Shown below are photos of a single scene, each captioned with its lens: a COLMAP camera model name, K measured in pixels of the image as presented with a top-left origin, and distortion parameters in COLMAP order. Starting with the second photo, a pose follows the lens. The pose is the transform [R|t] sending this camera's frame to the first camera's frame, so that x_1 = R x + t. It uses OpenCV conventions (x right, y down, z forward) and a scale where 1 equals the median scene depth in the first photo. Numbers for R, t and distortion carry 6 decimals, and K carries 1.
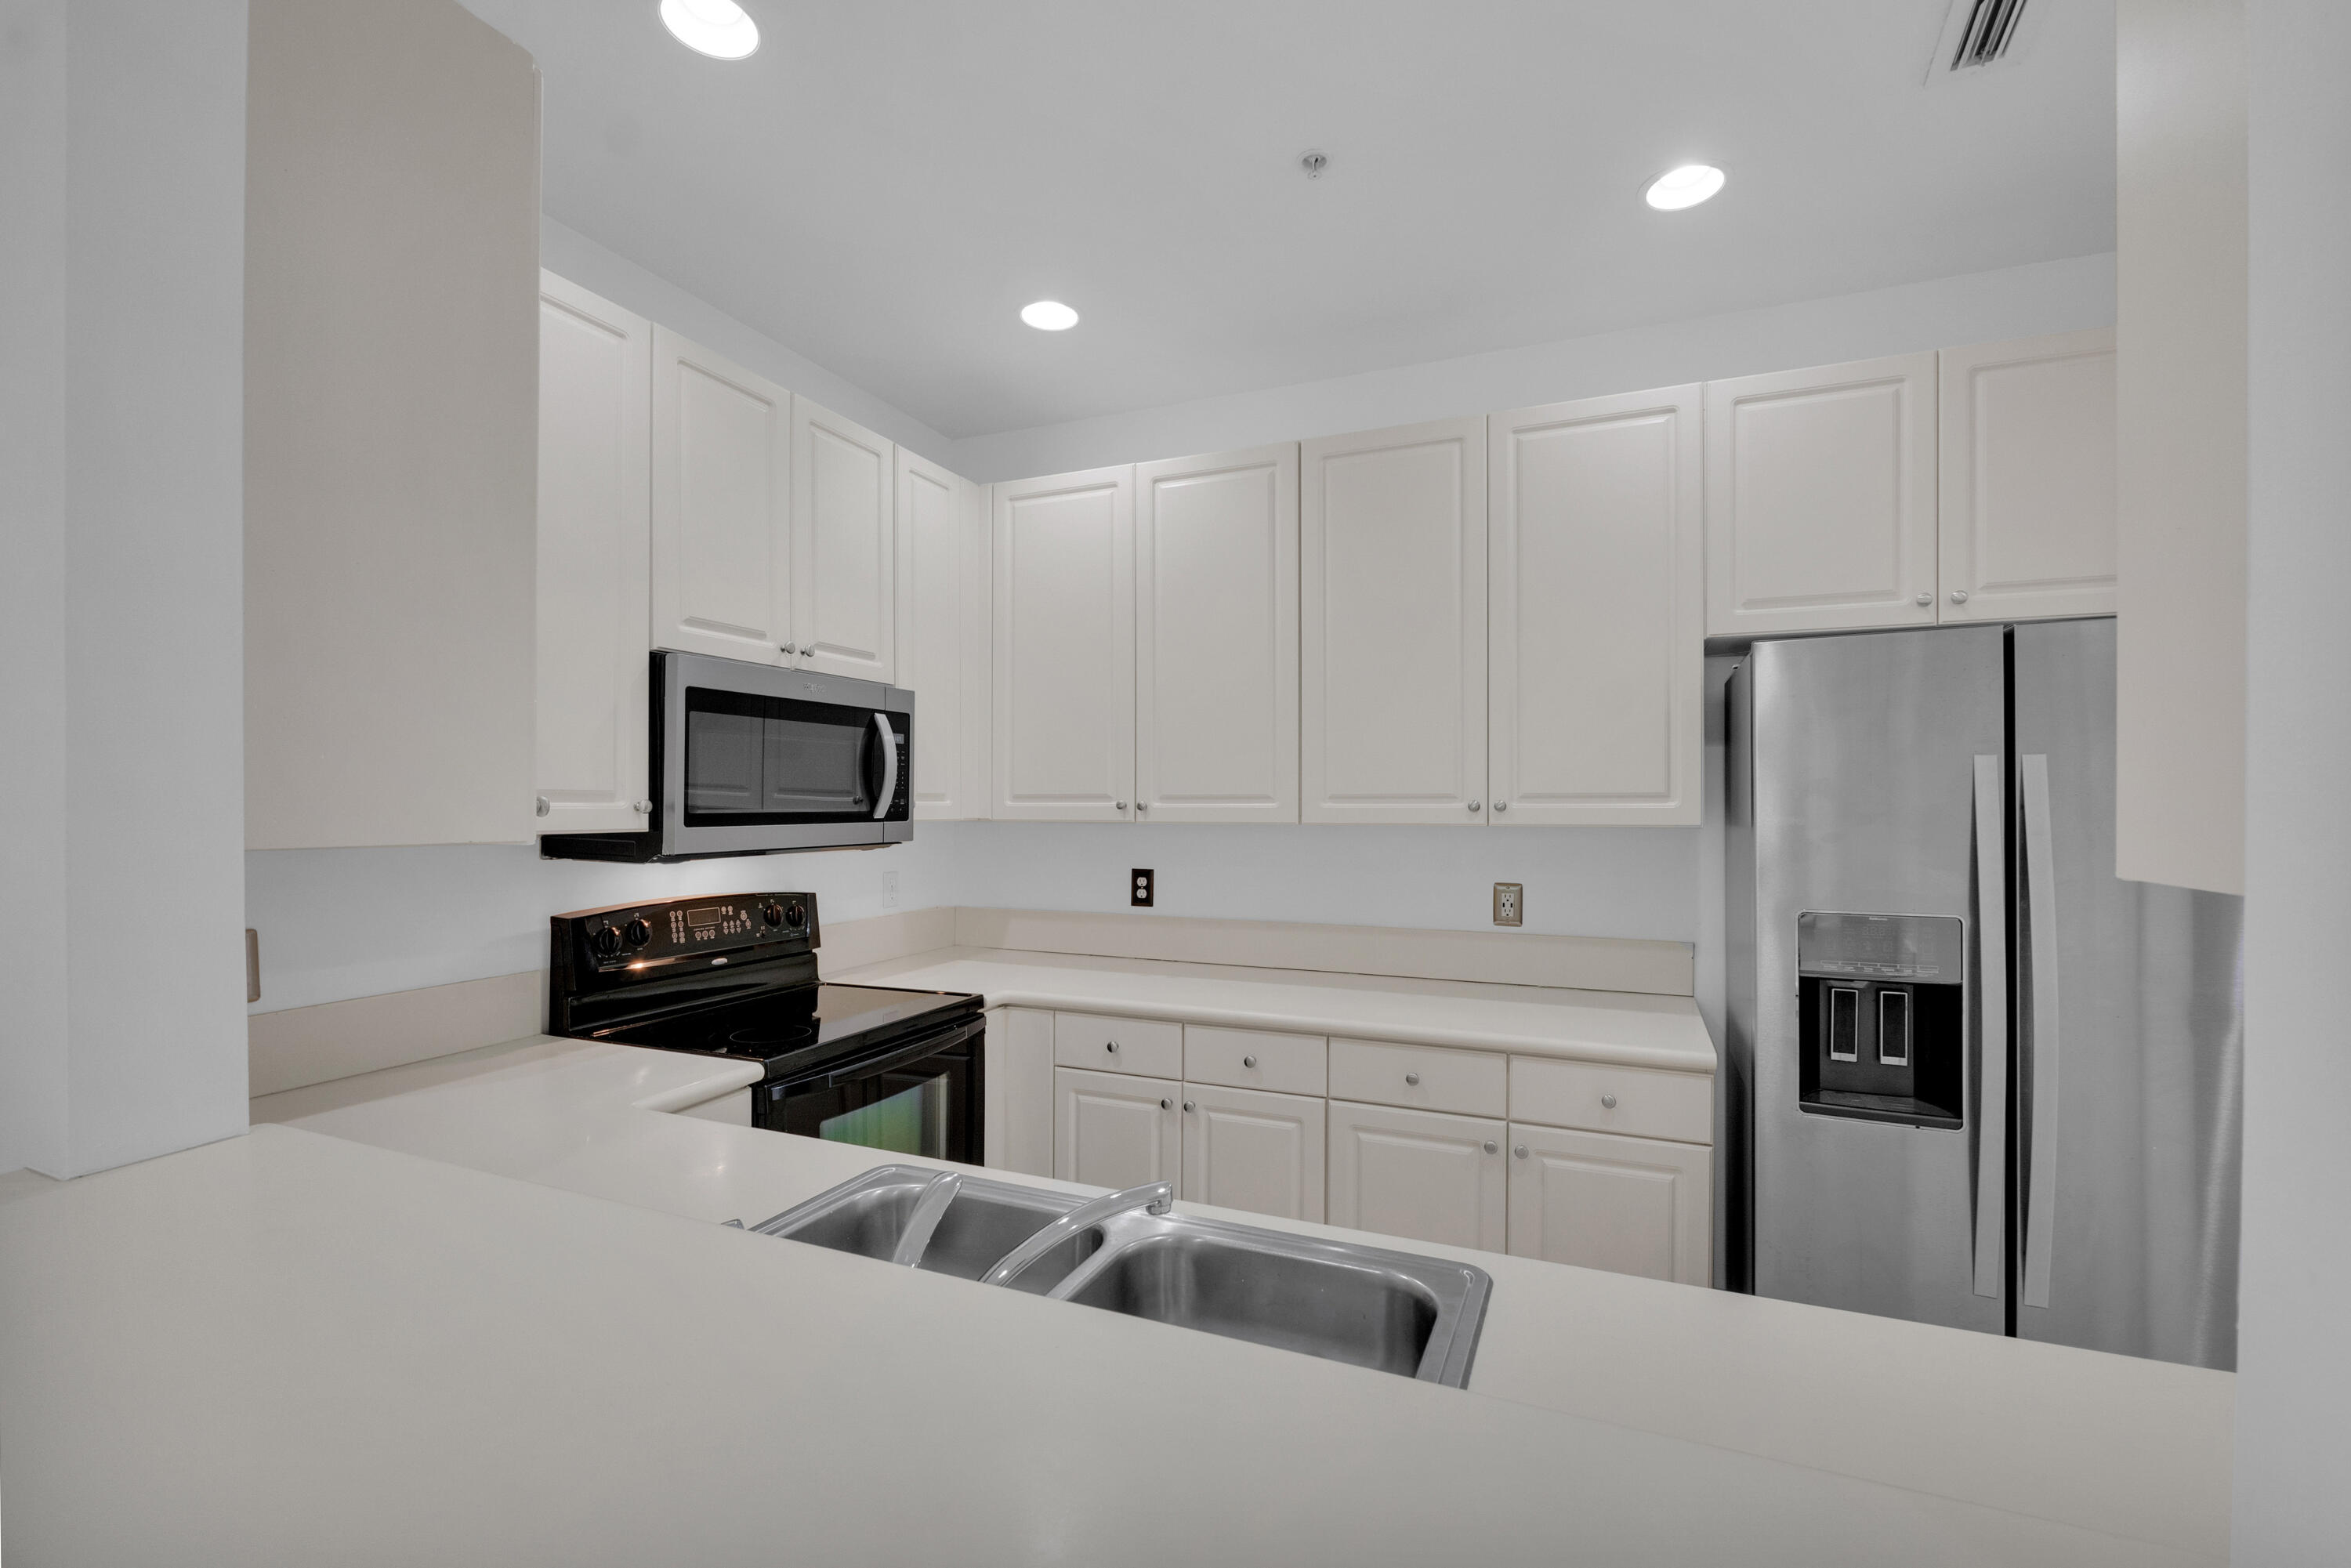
lens RADIAL K [[1005.1, 0, 1185.2], [0, 1005.1, 795.0], [0, 0, 1]] dist [-0.008739, 0.000896]
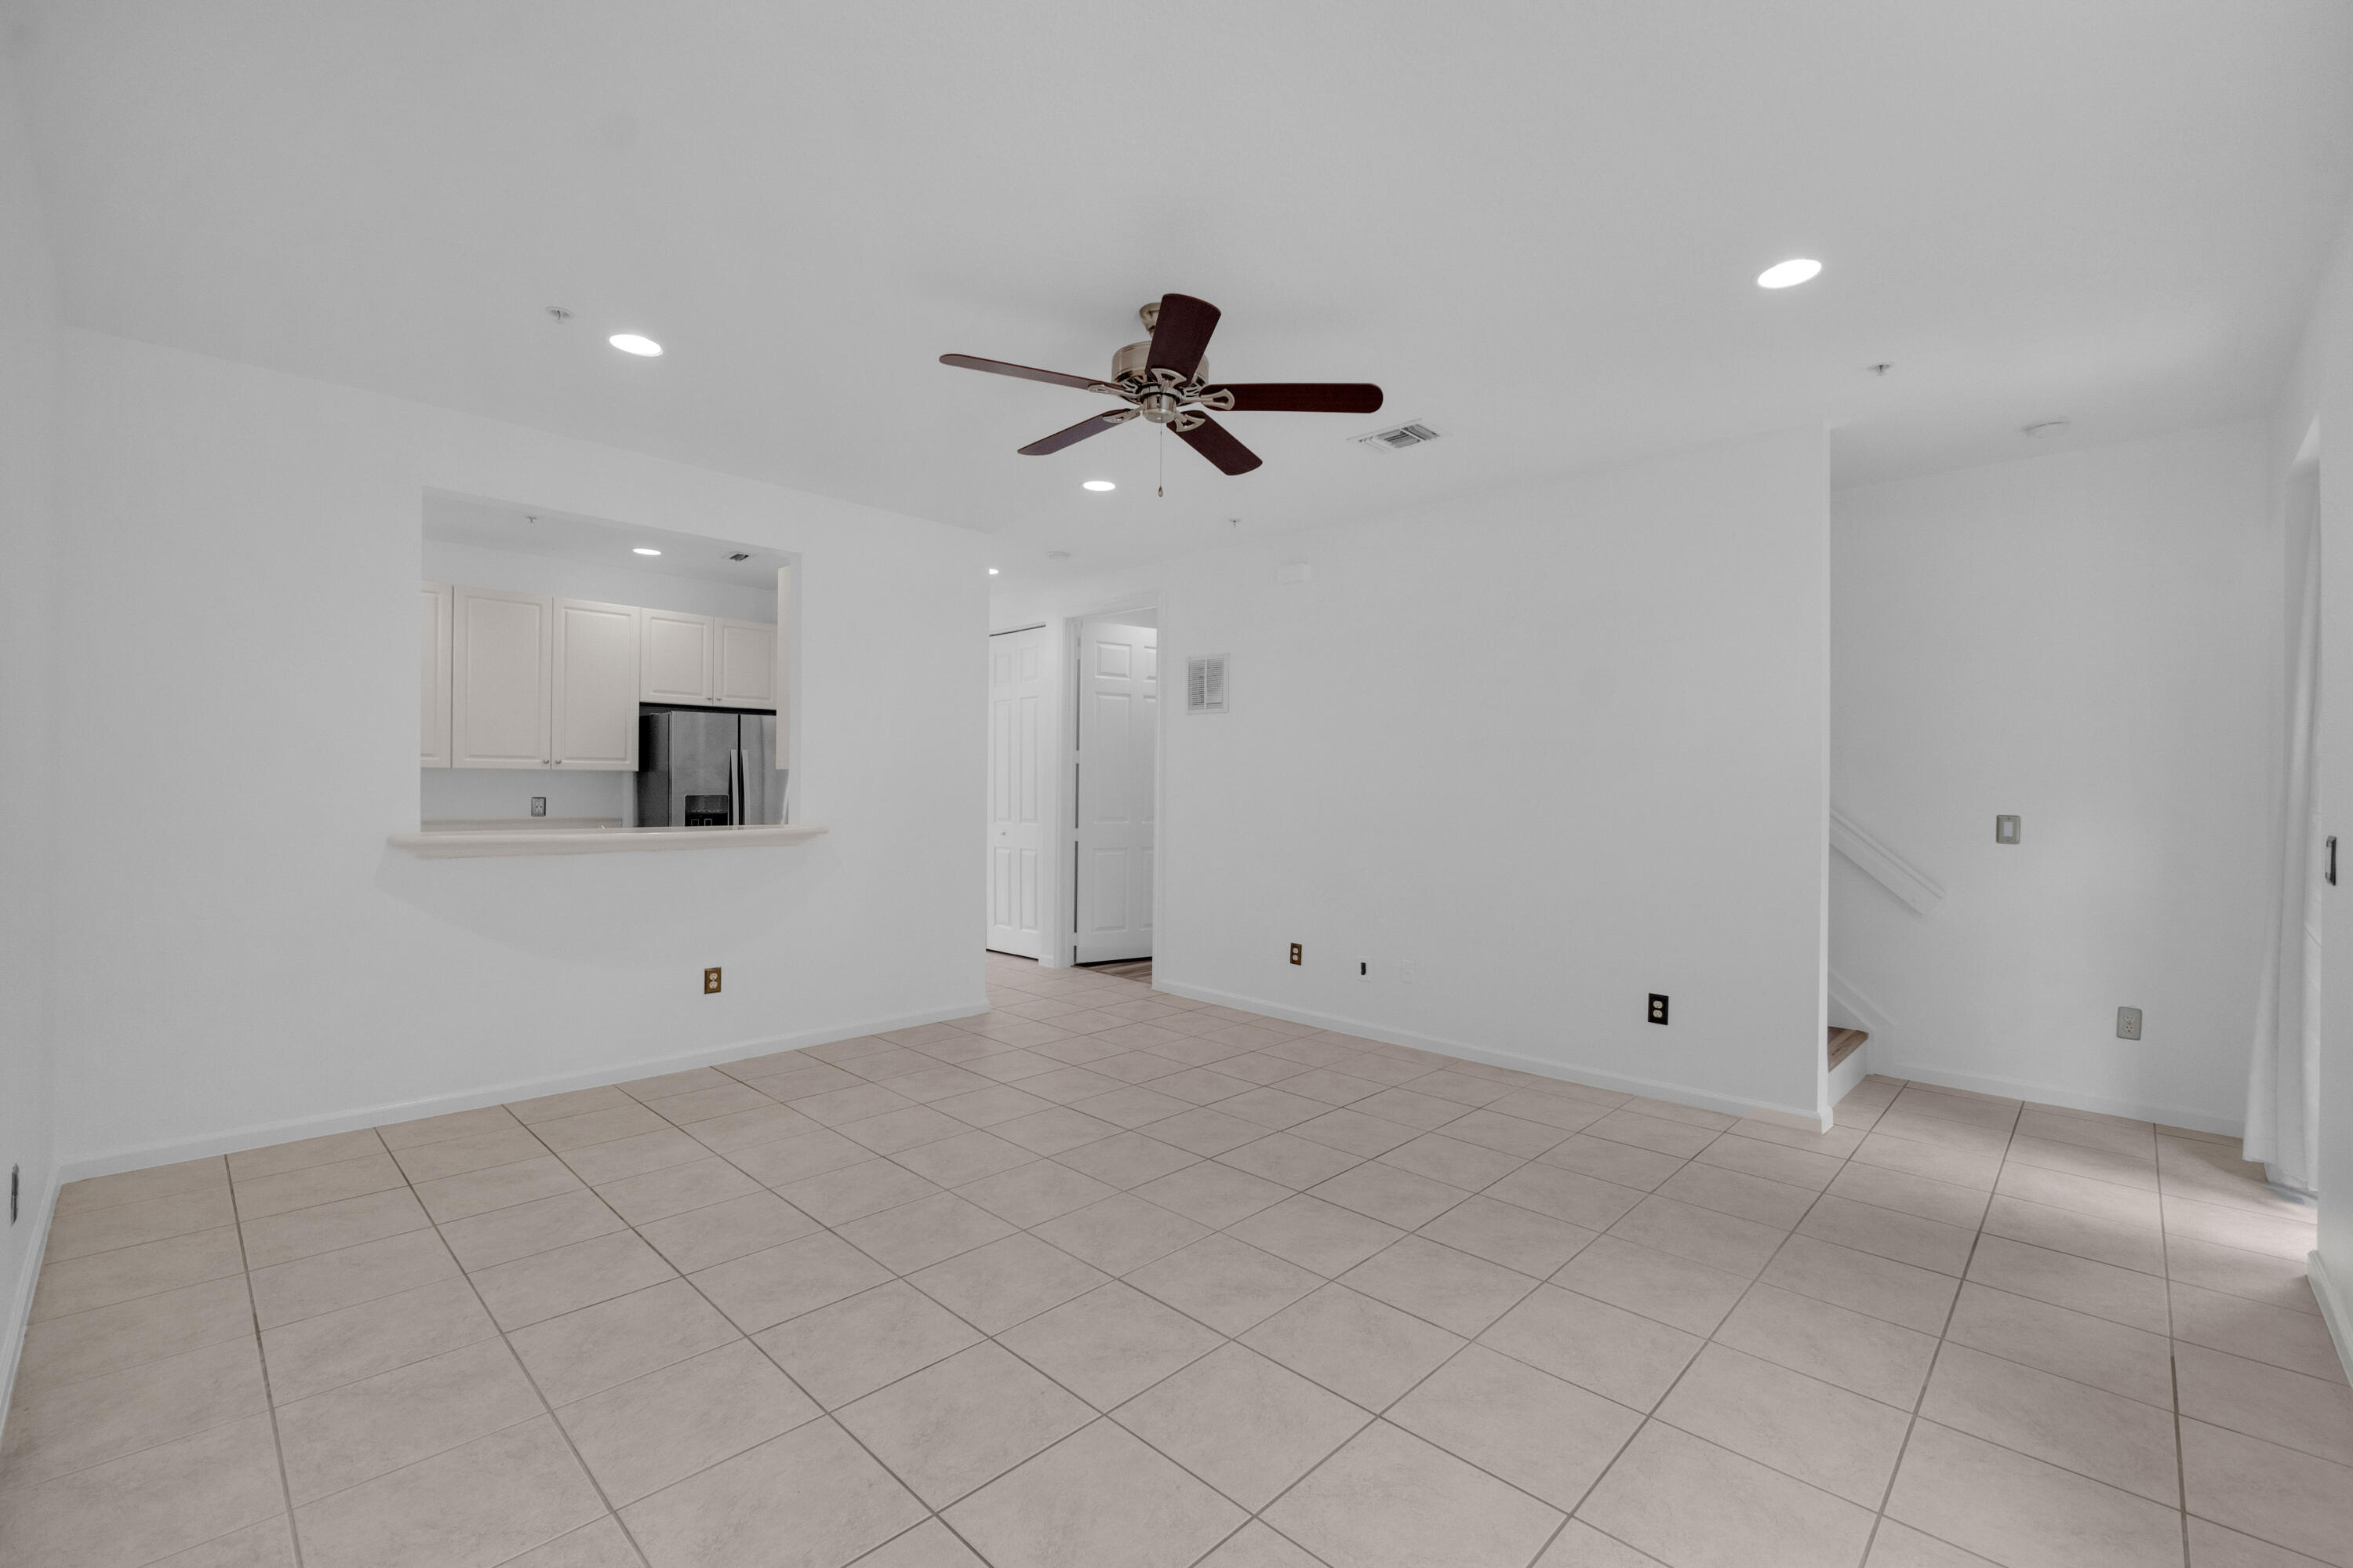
lens RADIAL K [[1006.1, 0, 1180.3], [0, 1006.1, 785.4], [0, 0, 1]] dist [-0.008739, 0.000896]
pose [[0.364767, -0.000317, 0.931099, -1.340789], [-0.016804, 0.999835, 0.006924, 0.025208], [-0.930947, -0.018171, 0.364701, -1.235996]]
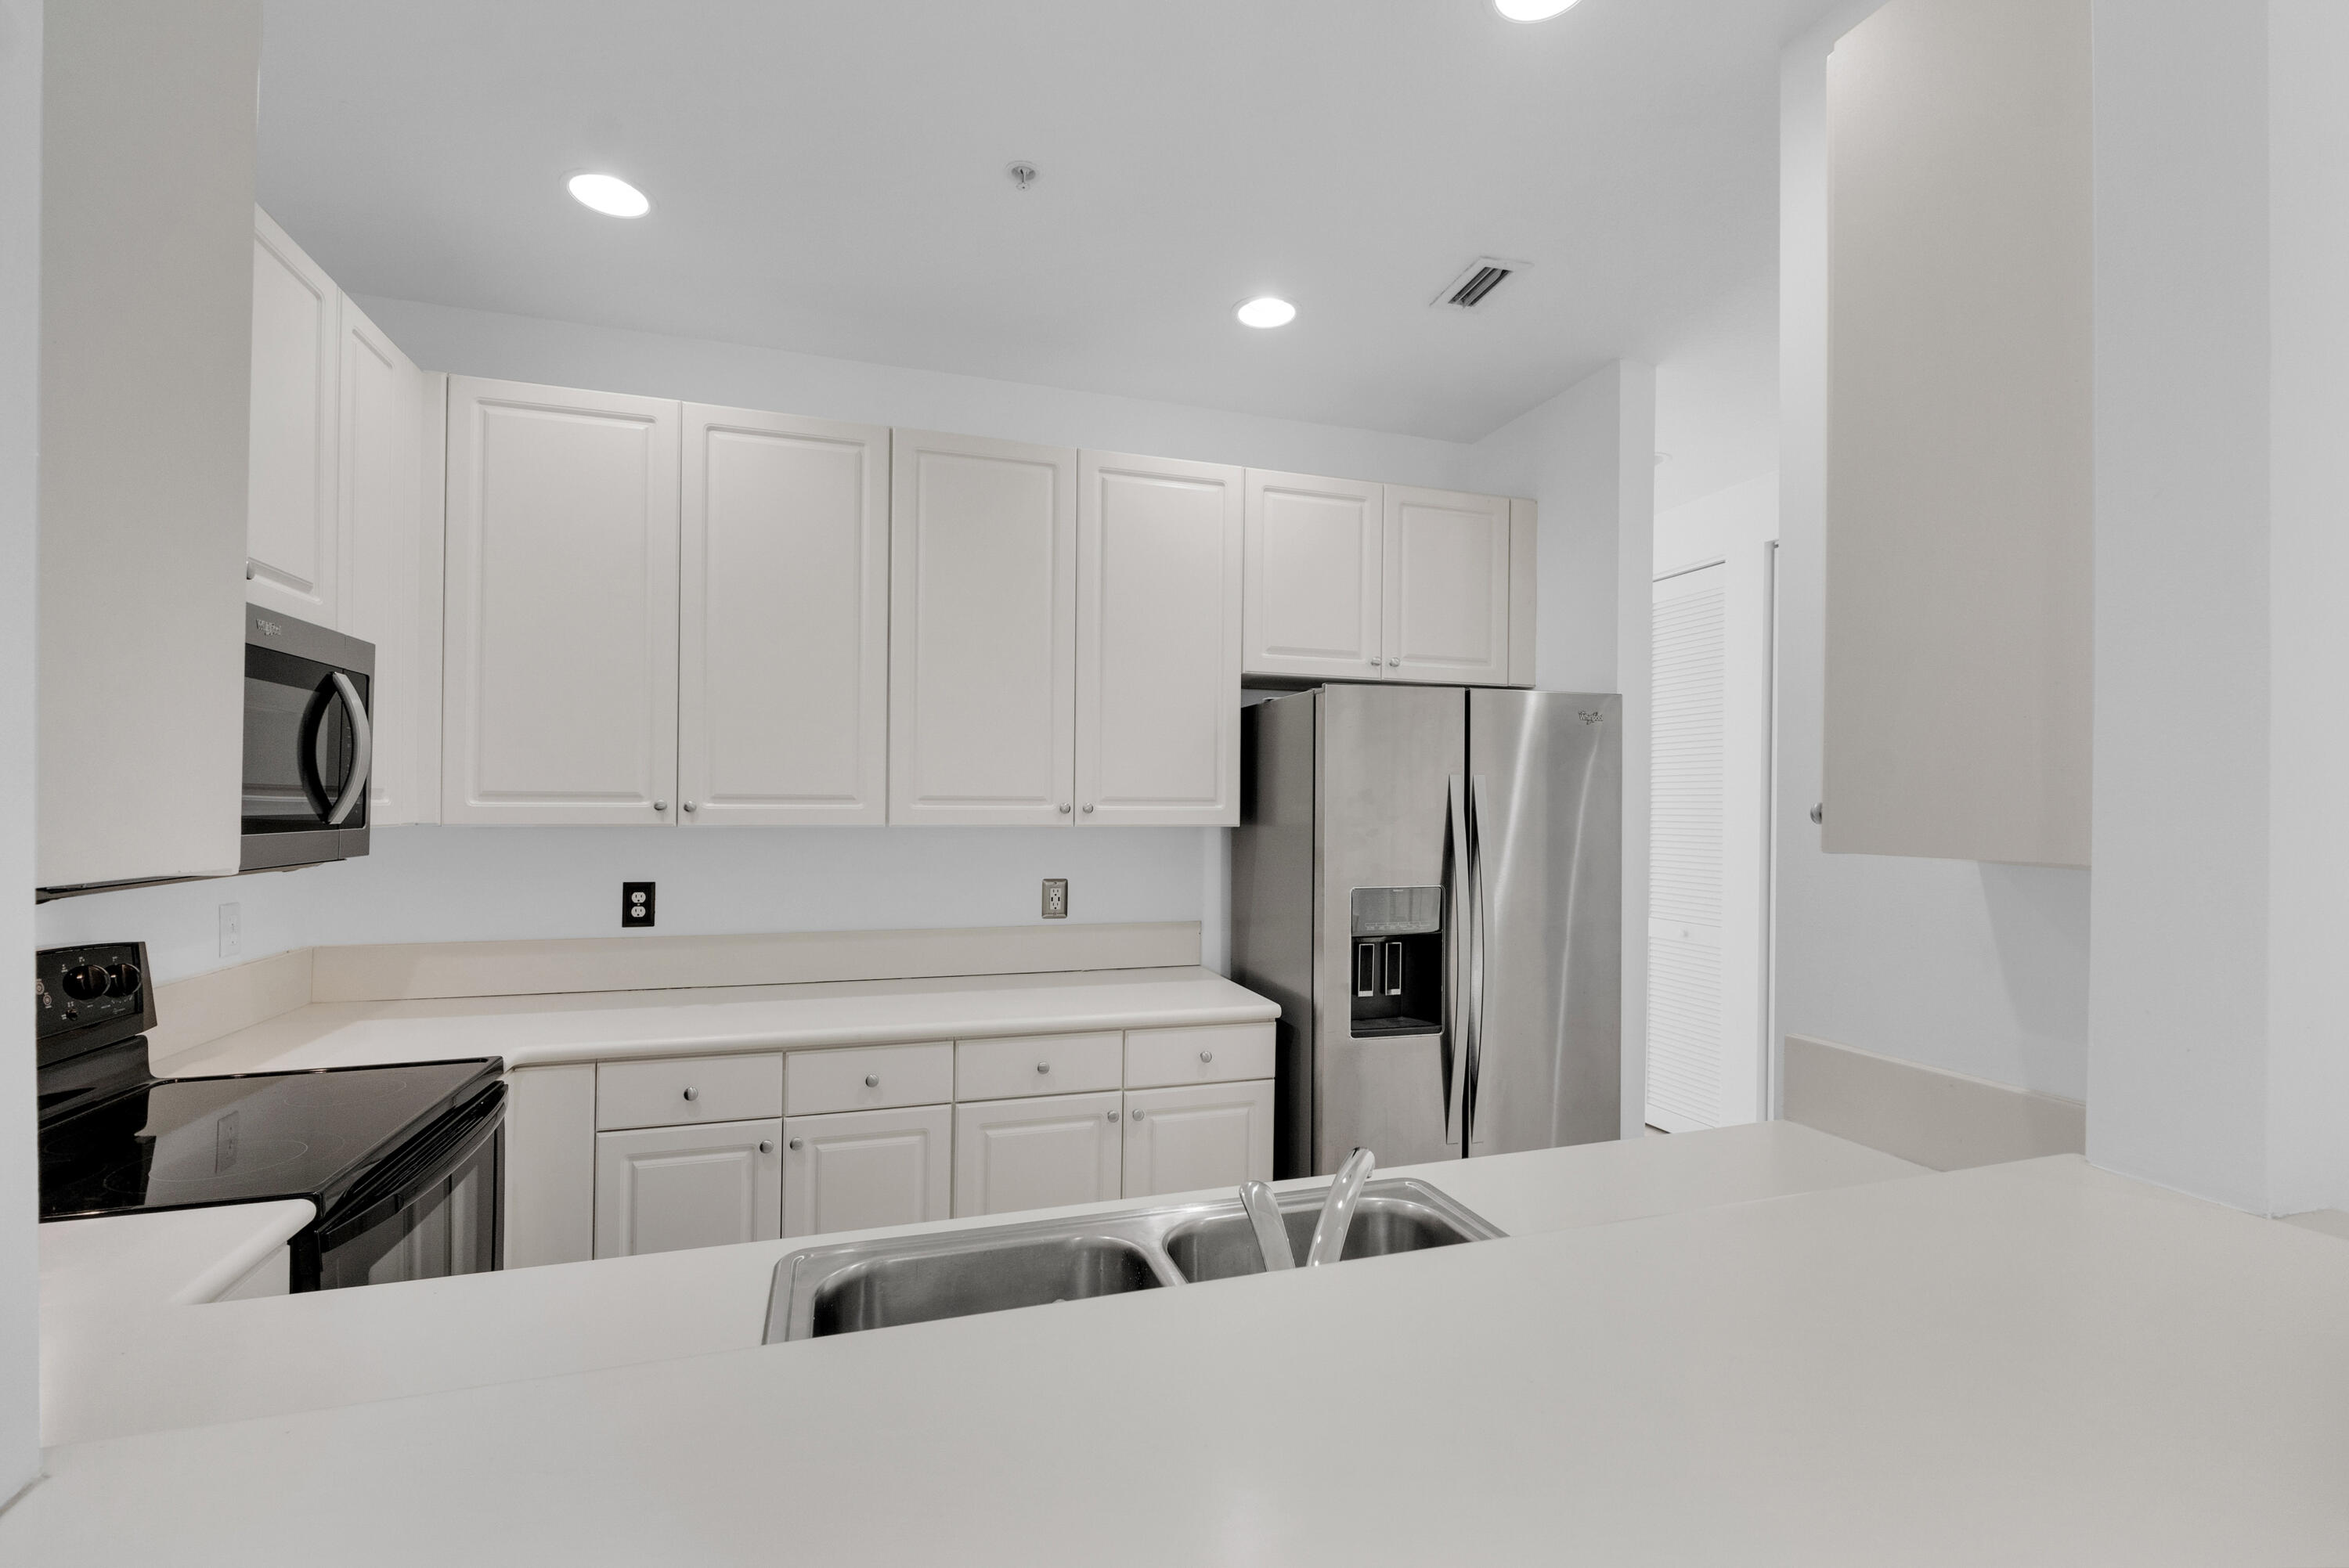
lens RADIAL K [[1004.2, 0, 1179.8], [0, 1004.2, 793.0], [0, 0, 1]] dist [-0.008739, 0.000896]
pose [[0.755945, 0.011477, 0.654535, -0.316709], [-0.010665, 0.999930, -0.005216, -0.000911], [-0.654549, -0.003038, 0.756014, 0.099477]]
